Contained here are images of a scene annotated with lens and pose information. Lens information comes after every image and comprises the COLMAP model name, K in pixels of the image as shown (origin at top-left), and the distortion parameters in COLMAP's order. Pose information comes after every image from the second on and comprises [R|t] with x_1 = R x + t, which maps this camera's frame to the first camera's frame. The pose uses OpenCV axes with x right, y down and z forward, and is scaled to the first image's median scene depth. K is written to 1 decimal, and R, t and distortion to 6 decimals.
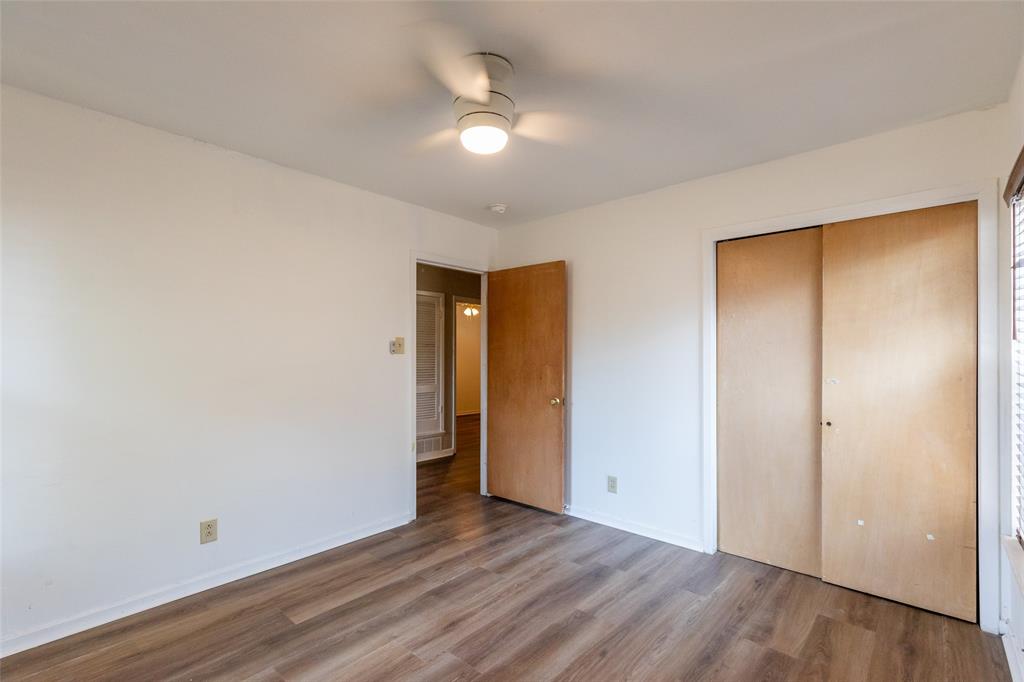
lens RADIAL K [[459.8, 0, 510.9], [0, 459.8, 346.2], [0, 0, 1]] dist [0.001785, -0.000344]
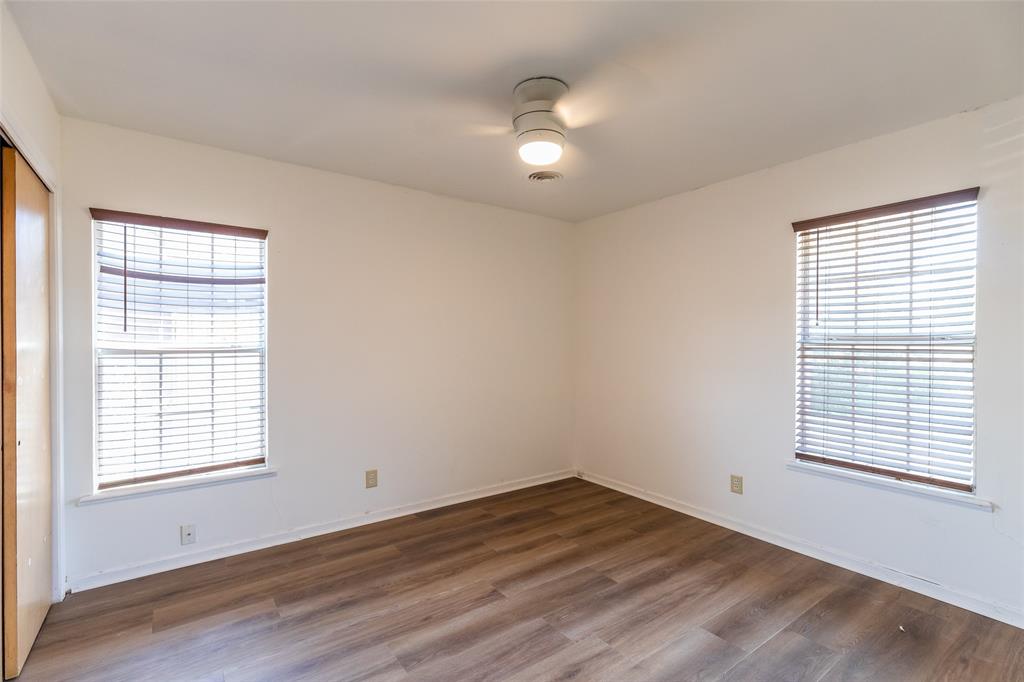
lens RADIAL K [[459.8, 0, 512.5], [0, 459.8, 343.8], [0, 0, 1]] dist [0.001785, -0.000344]
pose [[-0.979316, -0.004328, 0.202290, -0.202526], [-0.005954, 0.999955, -0.007433, 0.035220], [-0.202249, -0.008484, -0.979297, 1.959905]]
